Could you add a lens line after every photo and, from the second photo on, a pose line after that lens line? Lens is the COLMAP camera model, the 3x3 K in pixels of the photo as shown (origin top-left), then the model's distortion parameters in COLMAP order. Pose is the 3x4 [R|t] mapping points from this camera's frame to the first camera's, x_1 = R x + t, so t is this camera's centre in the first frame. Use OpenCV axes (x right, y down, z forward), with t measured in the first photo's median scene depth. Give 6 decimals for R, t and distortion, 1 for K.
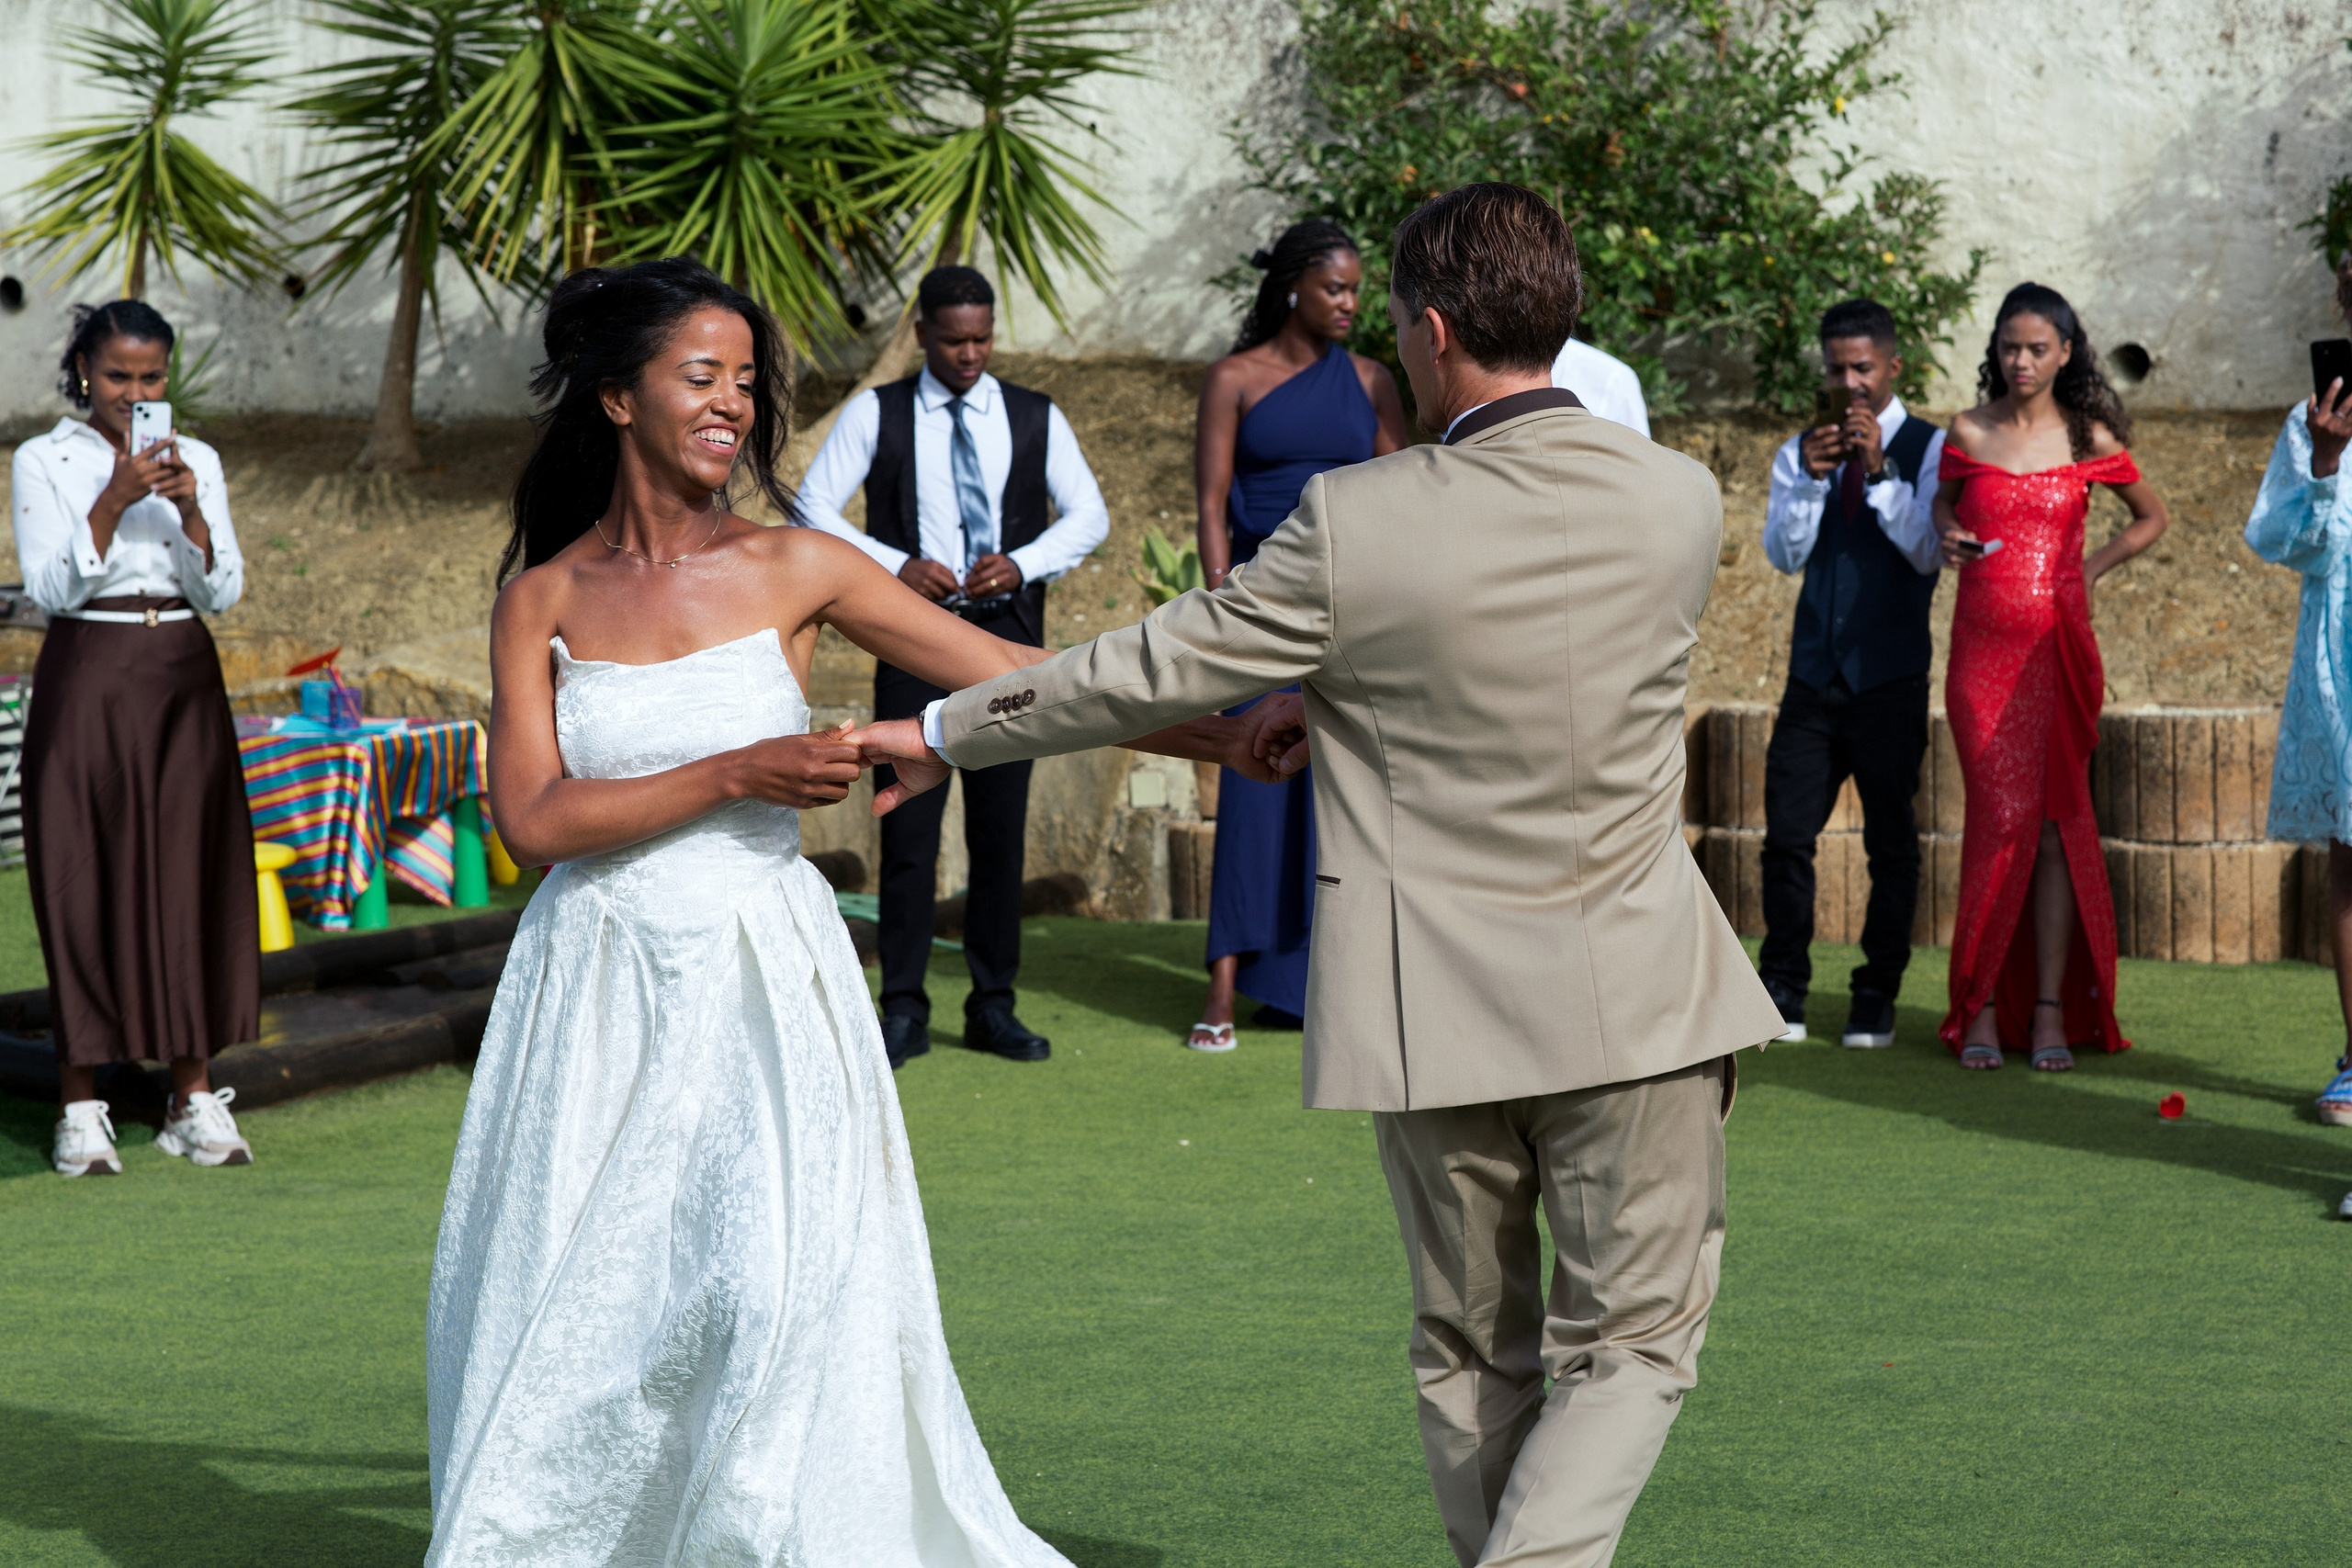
lens RADIAL K [[5346.3, 0, 1176.0], [0, 5346.3, 784.0], [0, 0, 1]] dist [-0.091235, 0.191838]
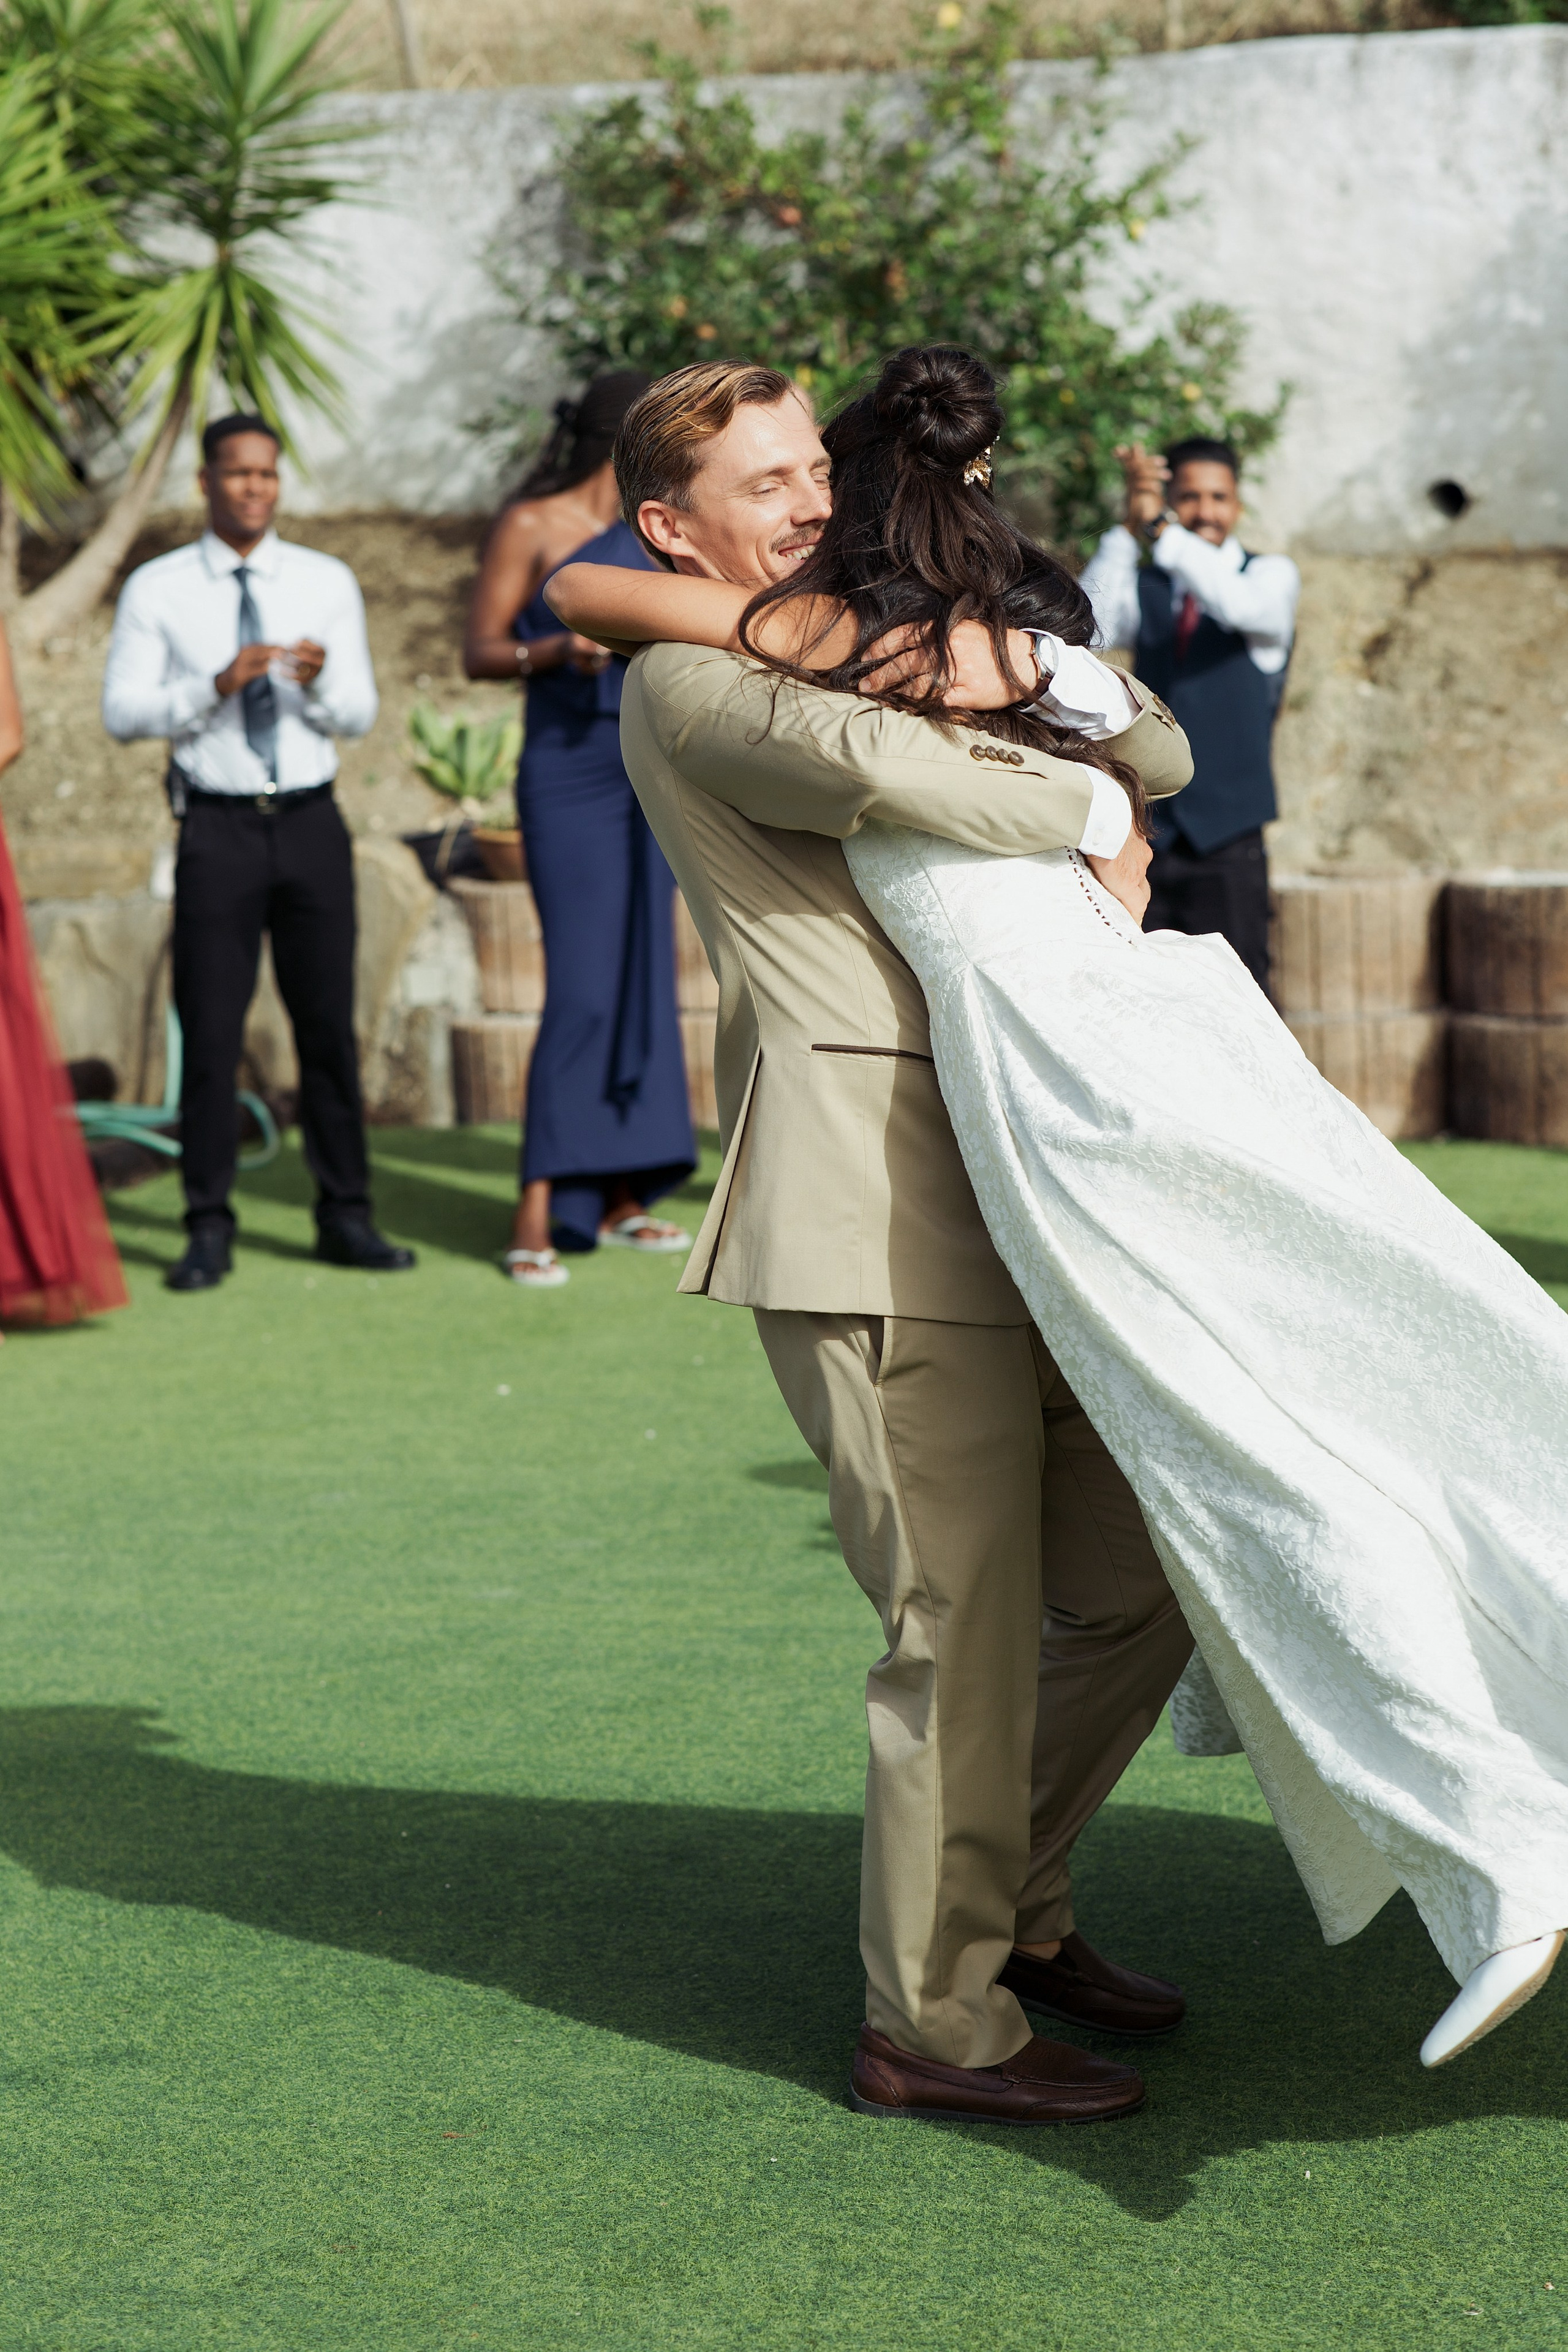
lens RADIAL K [[4858.7, 0, 784.0], [0, 4858.7, 1176.0], [0, 0, 1]] dist [-0.072215, 0.010333]
pose [[0.994508, -0.031965, 0.099657, -0.027281], [0.025352, 0.997436, 0.066928, -0.019756], [-0.101540, -0.064034, 0.992768, 0.150164]]
